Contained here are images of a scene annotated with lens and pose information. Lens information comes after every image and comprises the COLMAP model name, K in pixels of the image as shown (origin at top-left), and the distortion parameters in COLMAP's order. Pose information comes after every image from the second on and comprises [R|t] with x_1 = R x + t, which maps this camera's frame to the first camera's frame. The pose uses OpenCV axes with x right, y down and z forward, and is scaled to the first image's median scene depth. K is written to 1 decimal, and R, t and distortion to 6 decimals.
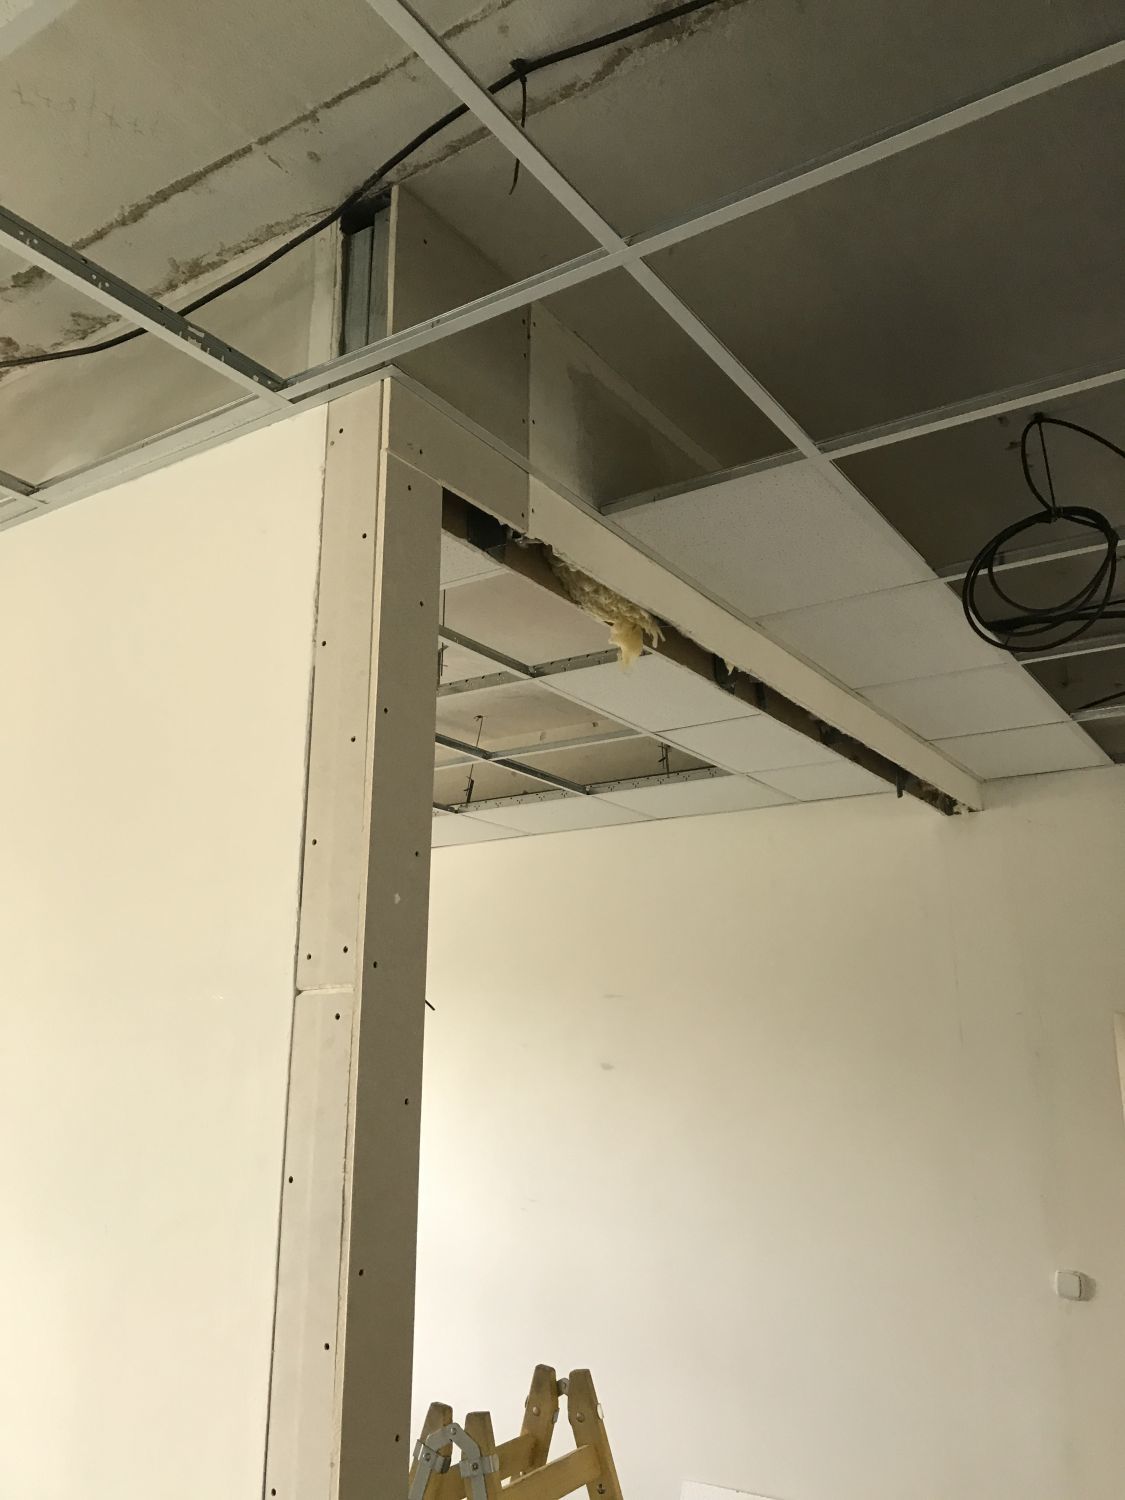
lens RADIAL K [[1242.5, 0, 566.1], [0, 1242.5, 742.4], [0, 0, 1]] dist [0.018944, -0.020885]
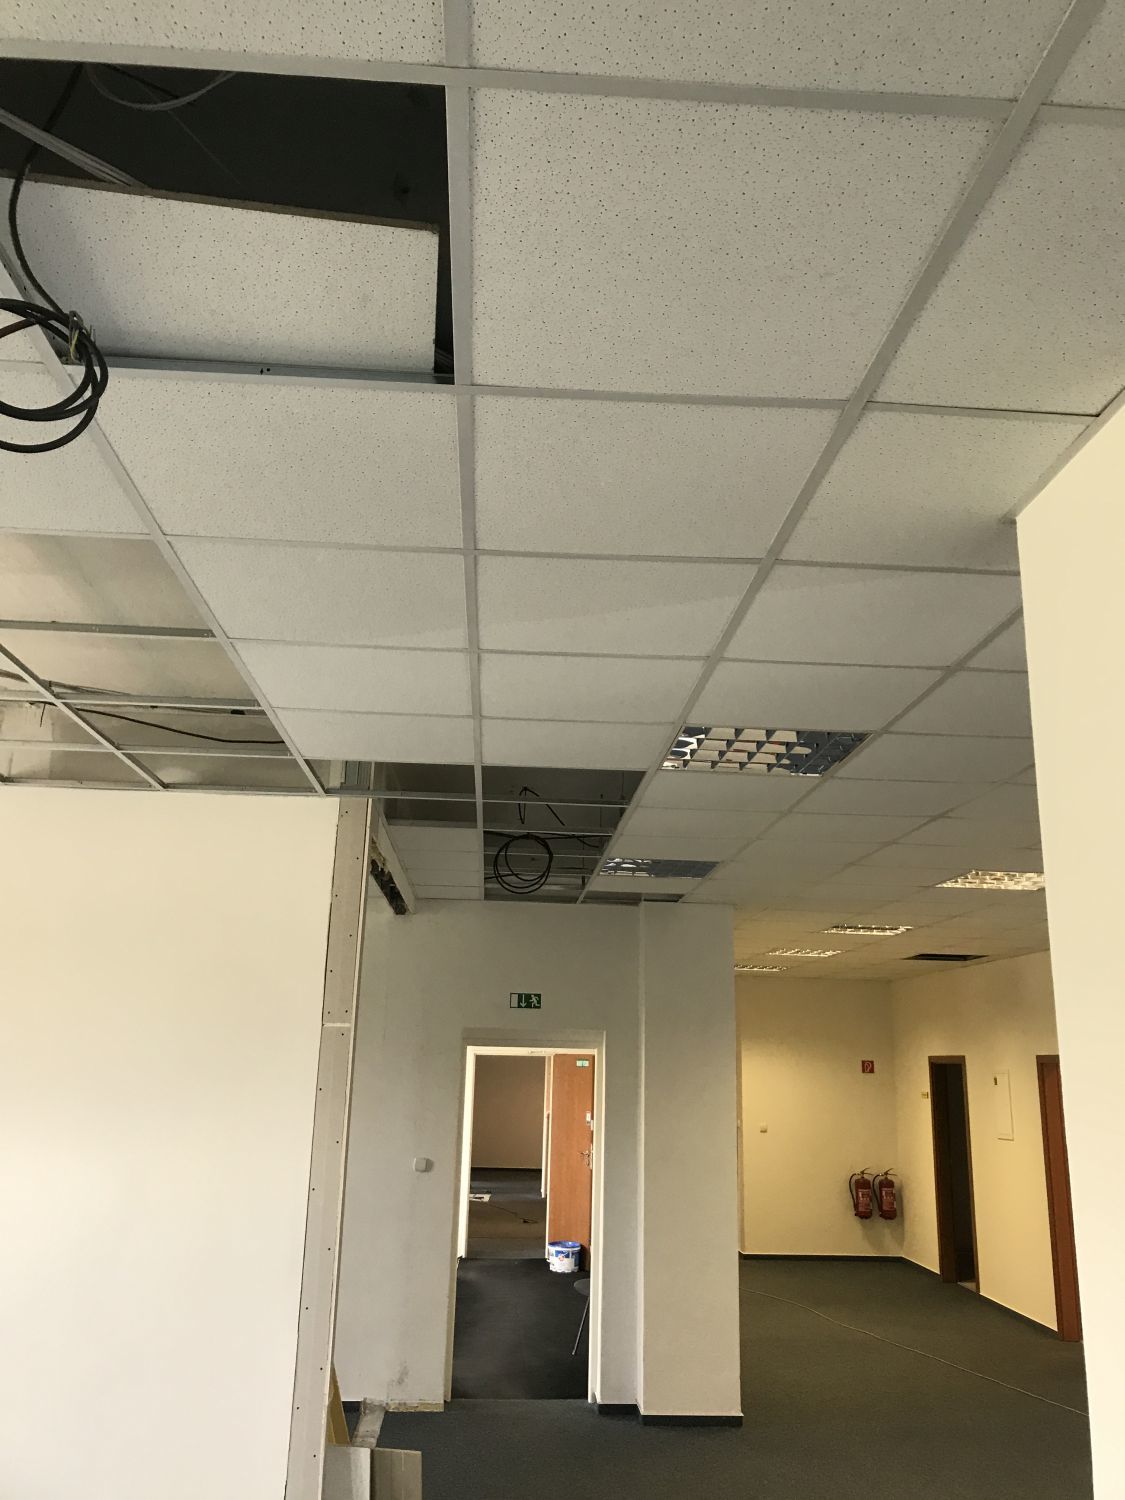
lens RADIAL K [[1242.5, 0, 556.6], [0, 1242.5, 736.4], [0, 0, 1]] dist [0.018944, -0.020885]
pose [[0.809824, 0.180496, 0.558217, -1.325385], [-0.189662, 0.980949, -0.042034, -0.381694], [-0.555170, -0.071832, 0.828629, -1.435800]]
